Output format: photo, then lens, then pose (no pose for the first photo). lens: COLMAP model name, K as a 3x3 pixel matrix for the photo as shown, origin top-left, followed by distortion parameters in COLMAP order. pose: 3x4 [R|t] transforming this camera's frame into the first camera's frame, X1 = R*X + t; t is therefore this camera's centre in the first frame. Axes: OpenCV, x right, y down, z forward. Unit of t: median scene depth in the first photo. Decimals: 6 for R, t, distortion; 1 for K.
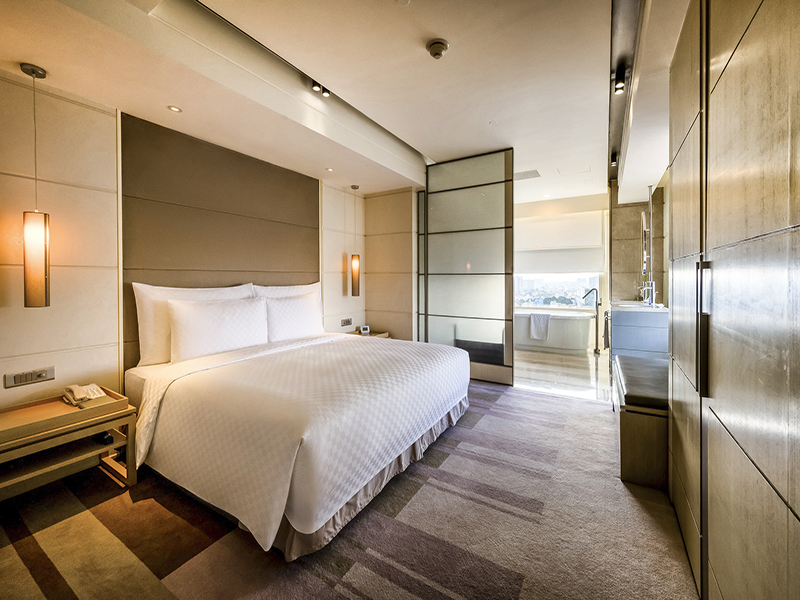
lens RADIAL K [[338.3, 0, 407.1], [0, 338.3, 282.6], [0, 0, 1]] dist [0.001354, -0.000267]
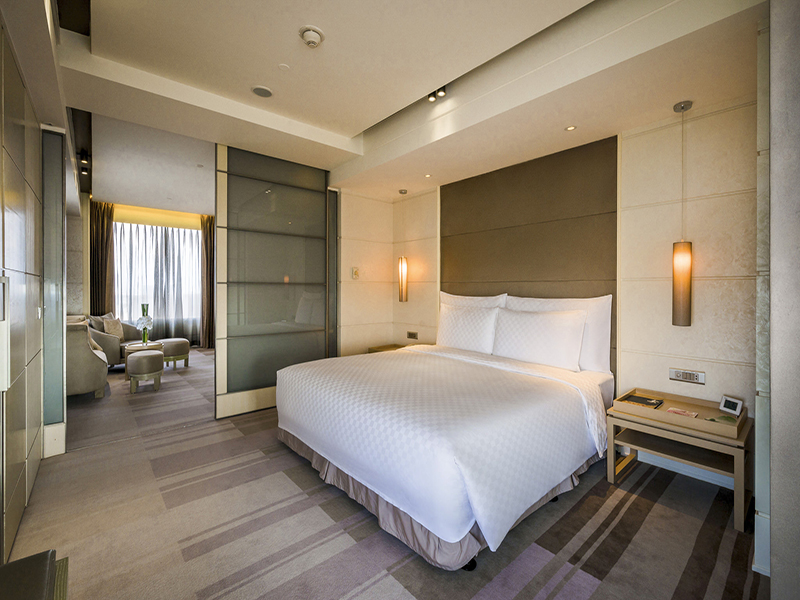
lens RADIAL K [[343.9, 0, 396.7], [0, 343.9, 288.4], [0, 0, 1]] dist [-0.001656, 0.000330]
pose [[-0.326960, 0.001361, -0.945037, 0.628006], [-0.013902, 0.999884, 0.006250, -0.016207], [0.944936, 0.015181, -0.326903, 1.071548]]
